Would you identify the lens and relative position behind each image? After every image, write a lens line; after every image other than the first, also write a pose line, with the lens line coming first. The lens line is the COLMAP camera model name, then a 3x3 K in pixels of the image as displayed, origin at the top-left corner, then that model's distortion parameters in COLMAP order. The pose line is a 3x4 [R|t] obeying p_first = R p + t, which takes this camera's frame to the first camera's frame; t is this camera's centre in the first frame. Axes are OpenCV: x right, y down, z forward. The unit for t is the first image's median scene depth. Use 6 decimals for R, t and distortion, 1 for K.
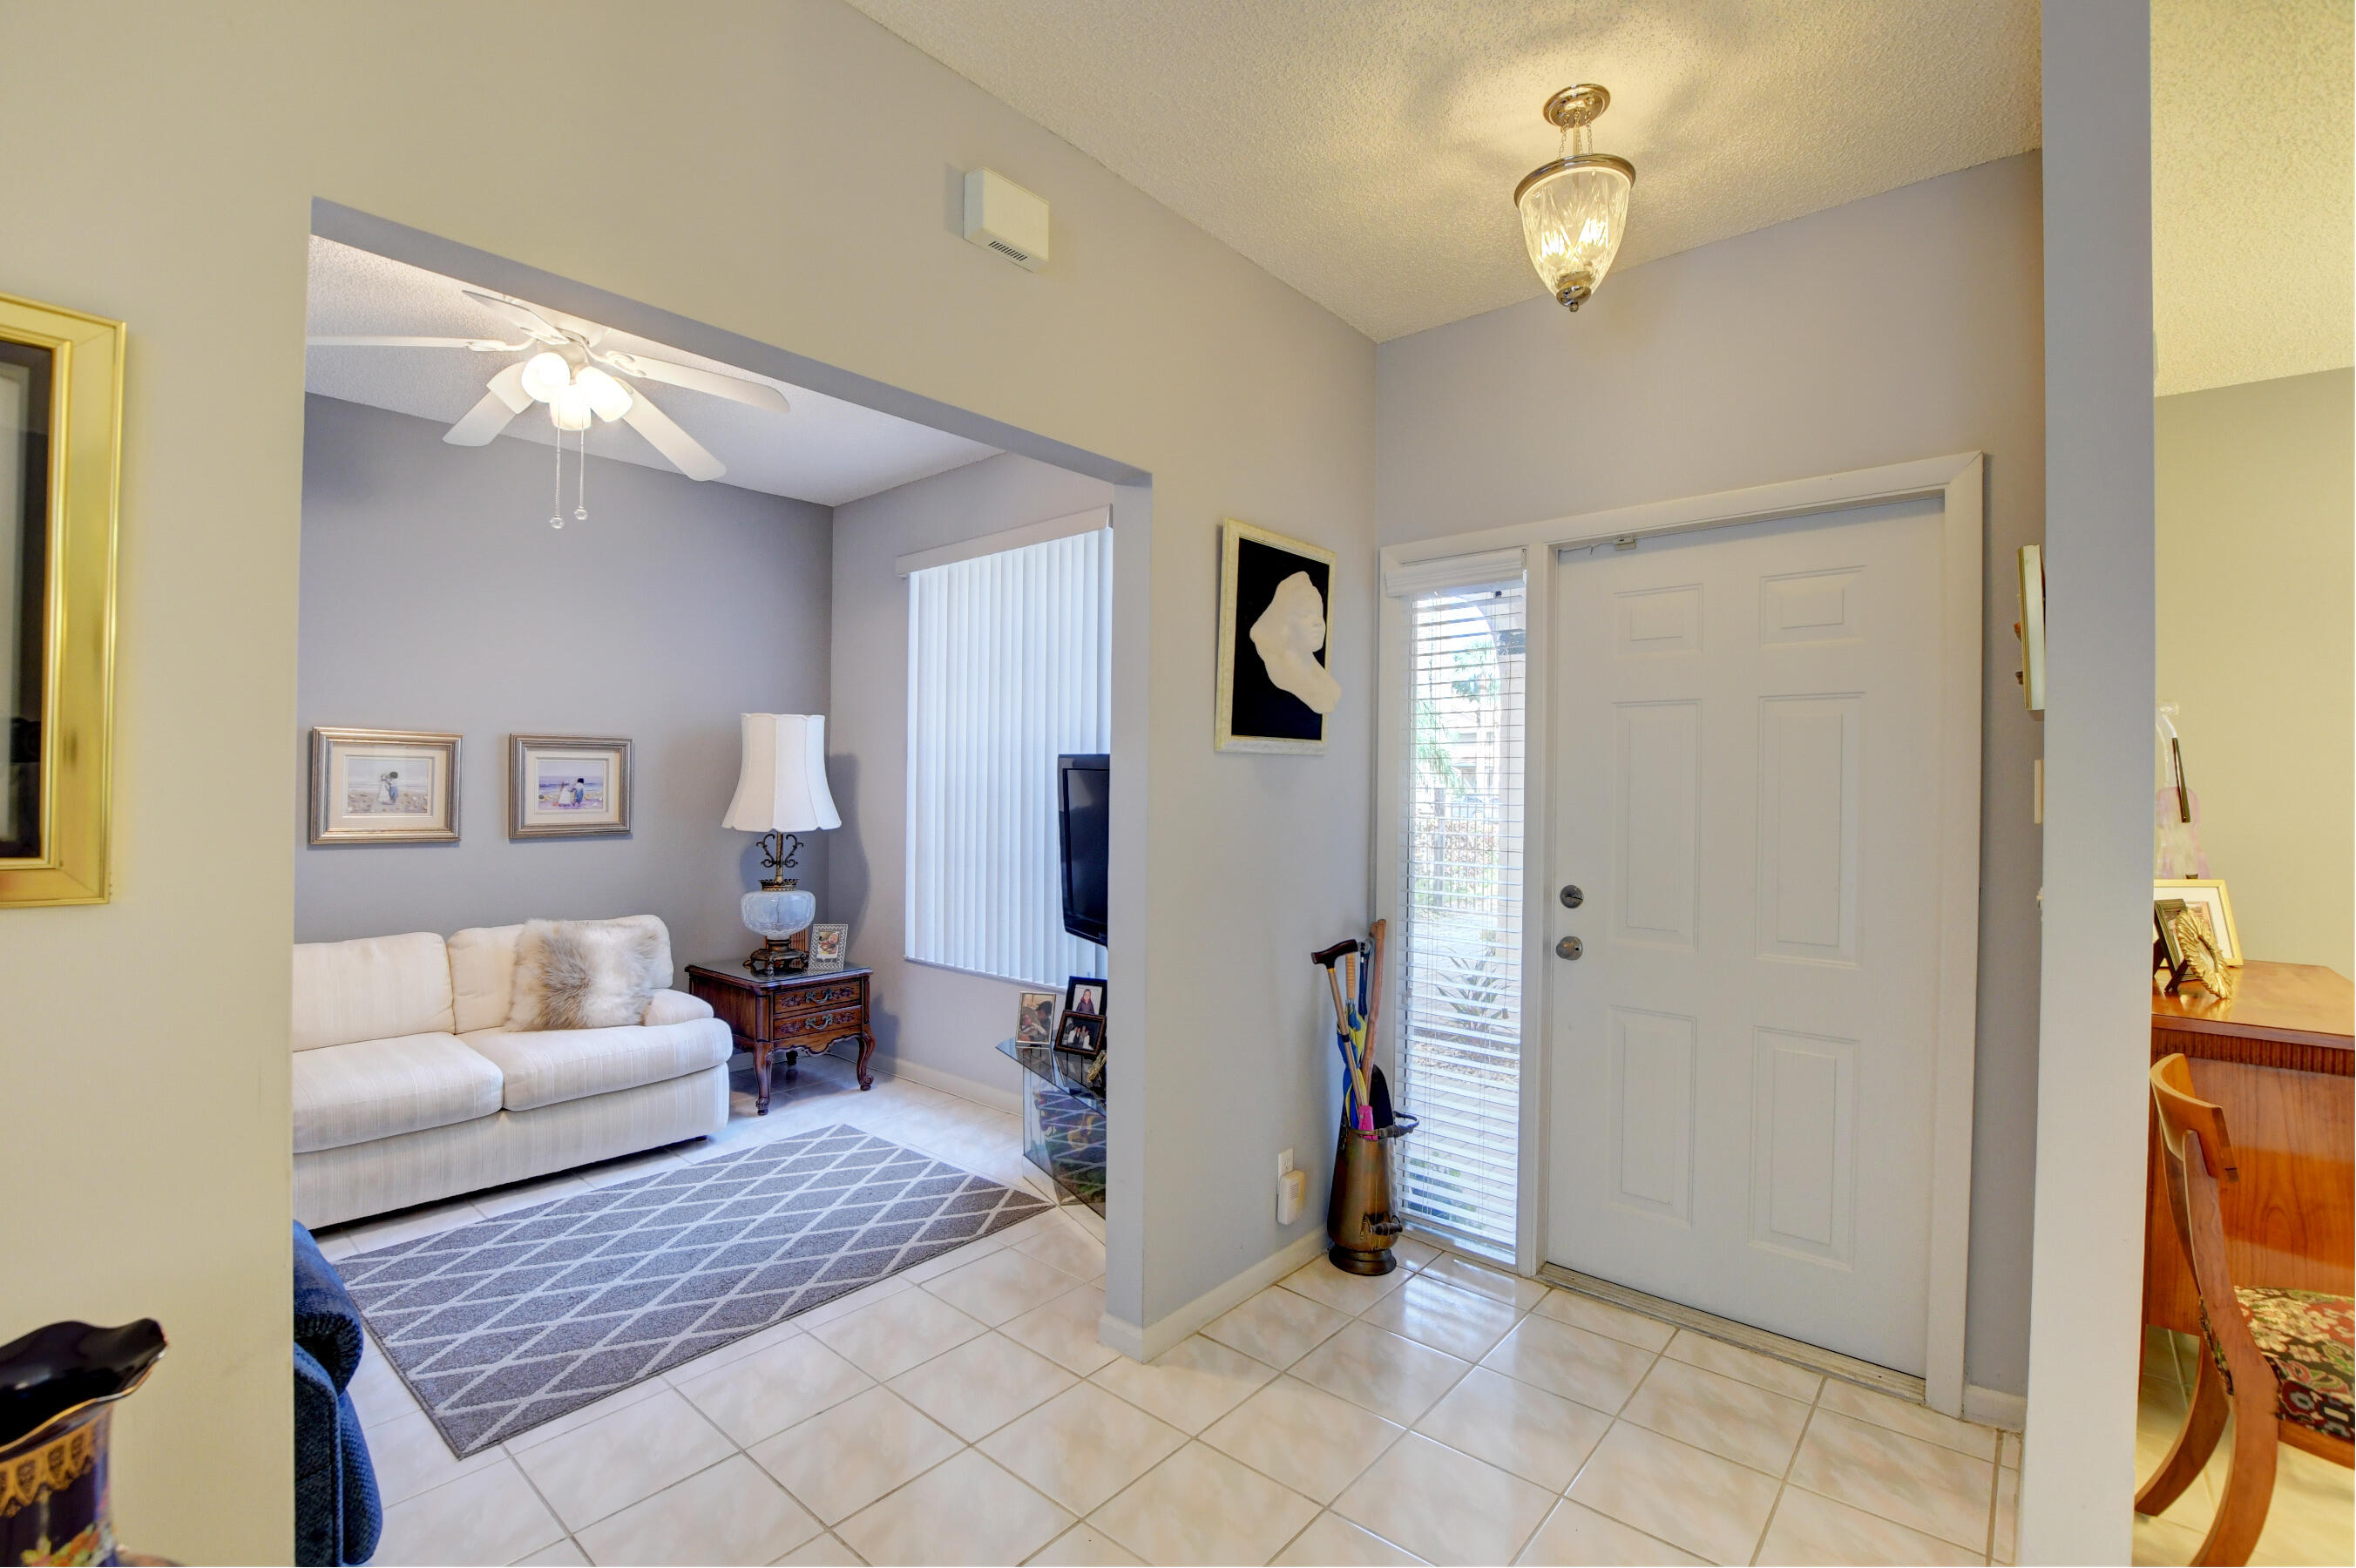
lens RADIAL K [[1033.0, 0, 1167.0], [0, 1033.0, 800.2], [0, 0, 1]] dist [-0.031061, 0.003646]
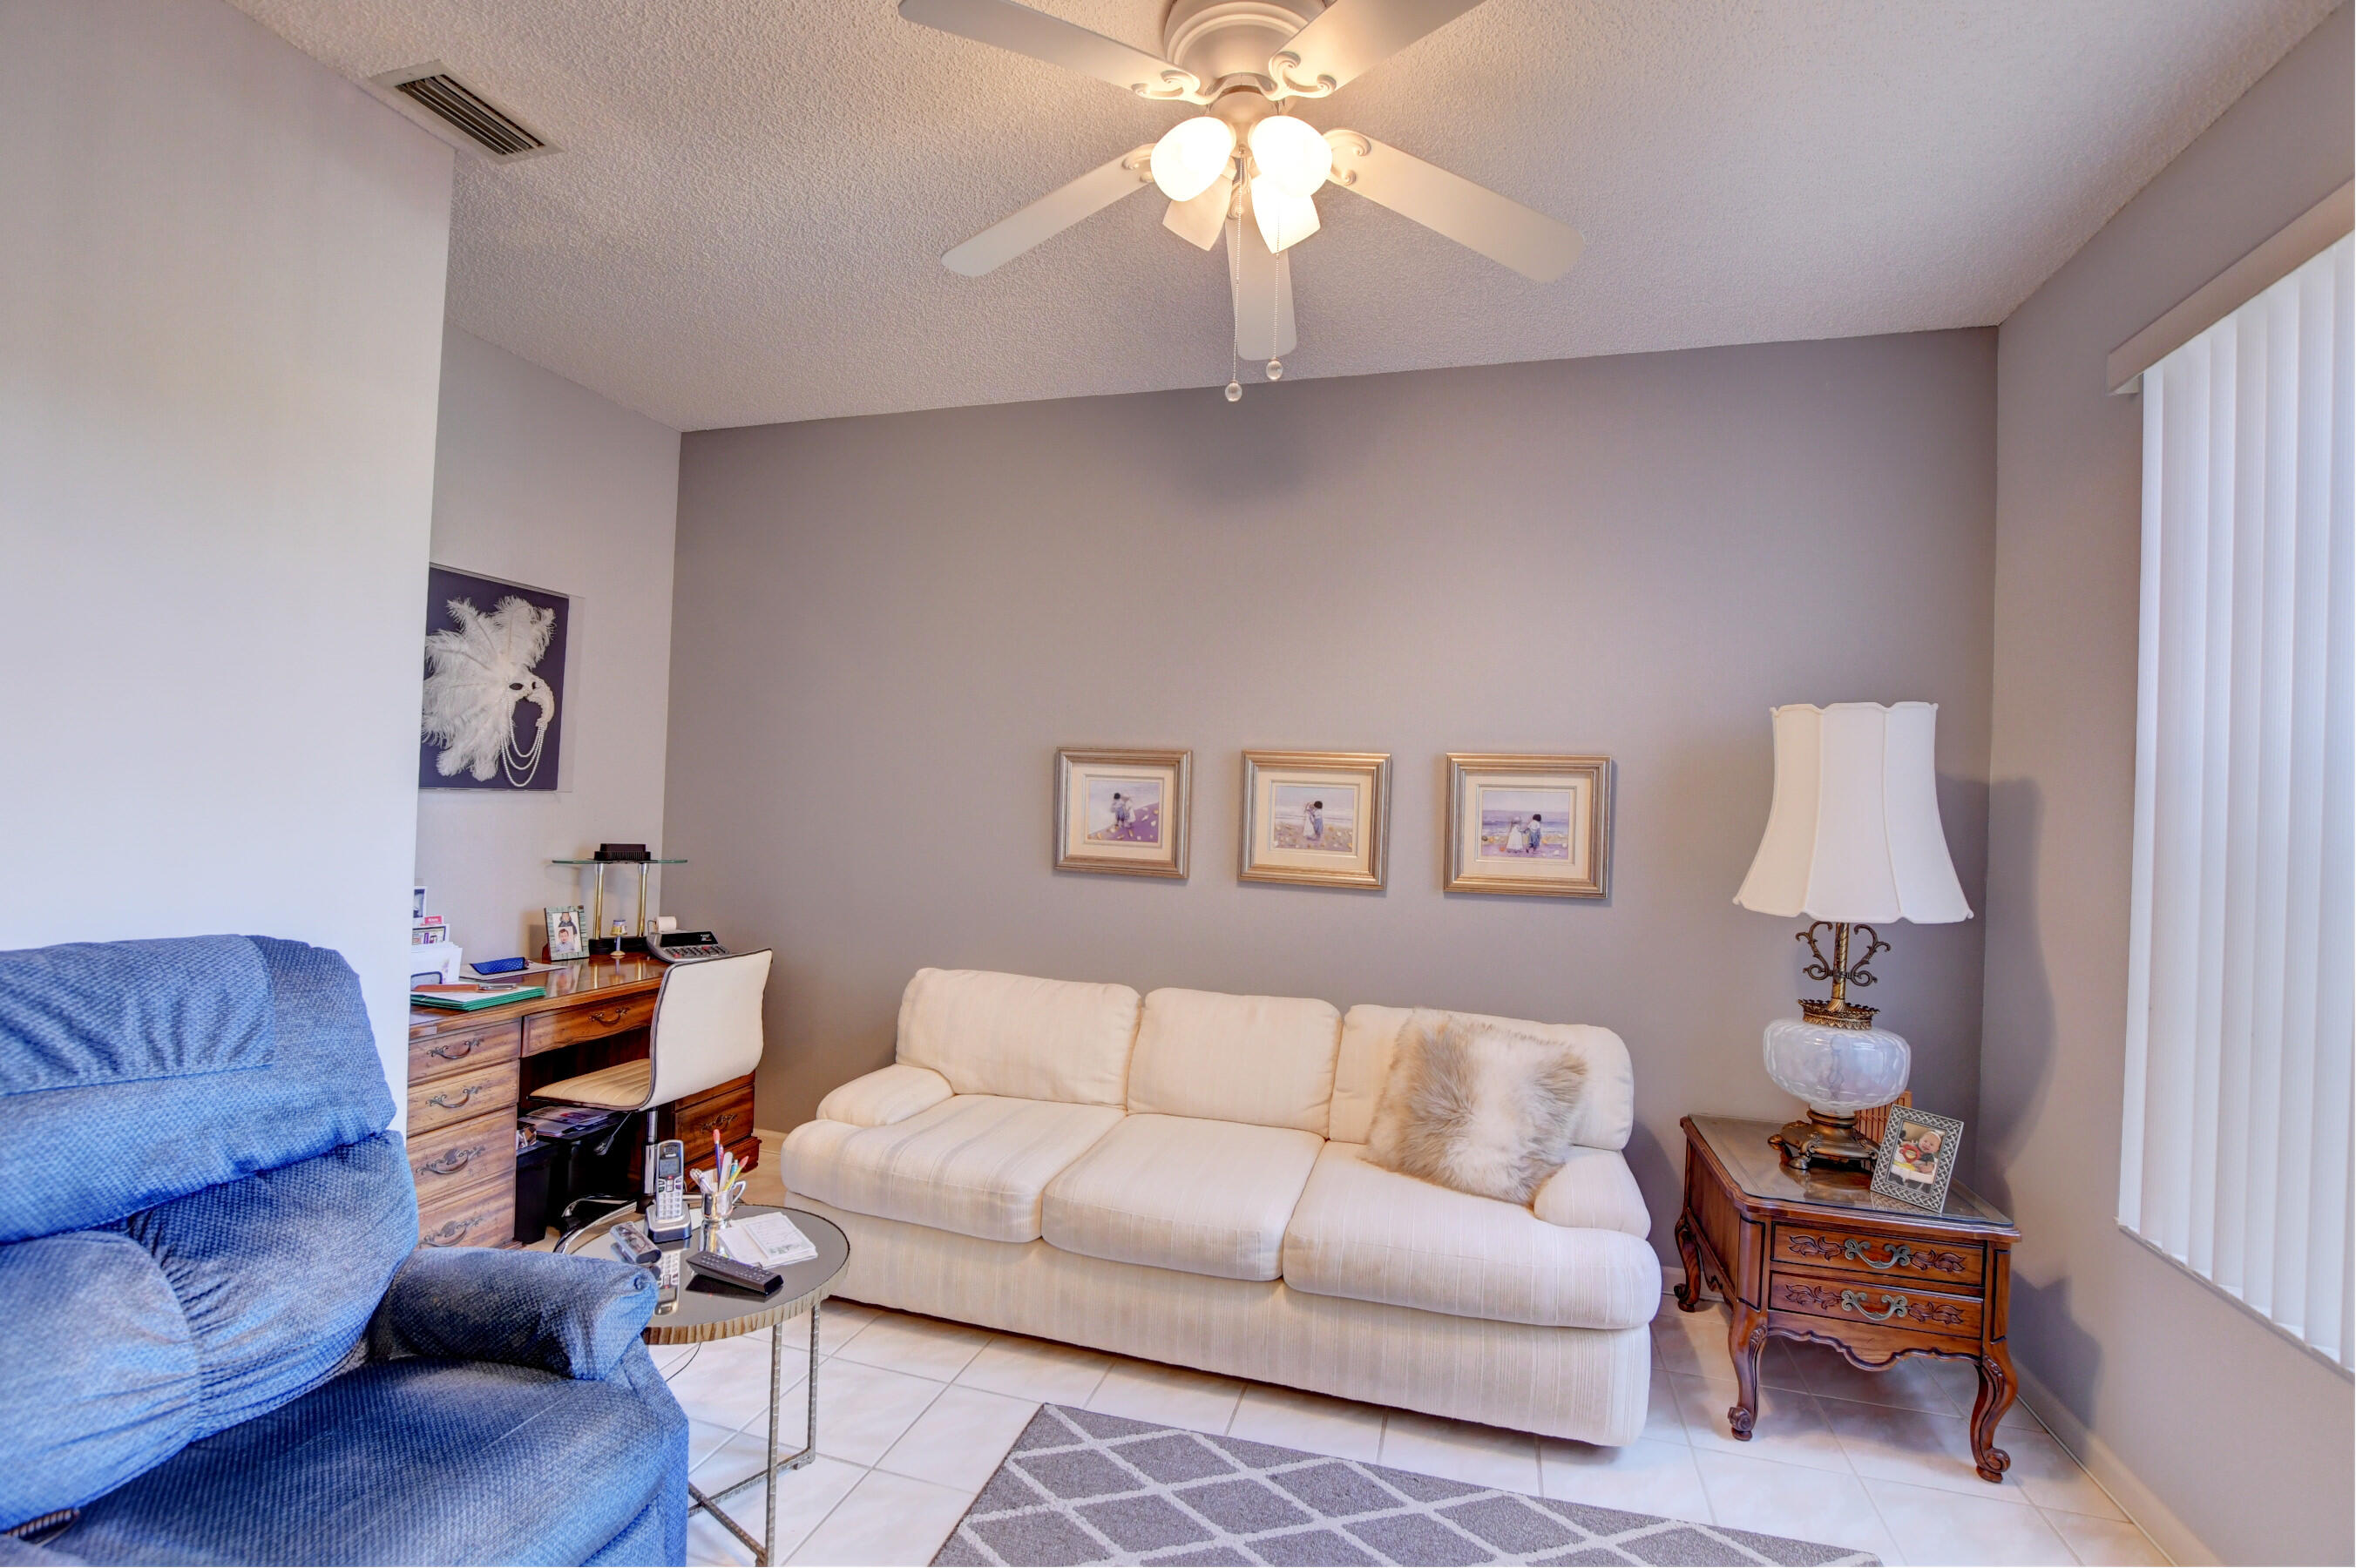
lens RADIAL K [[1033.0, 0, 1183.5], [0, 1033.0, 790.5], [0, 0, 1]] dist [-0.031061, 0.003646]
pose [[0.421916, -0.005124, -0.906620, -0.034274], [-0.045260, 0.998618, -0.026707, -0.009070], [0.905504, 0.052302, 0.421101, 0.543861]]
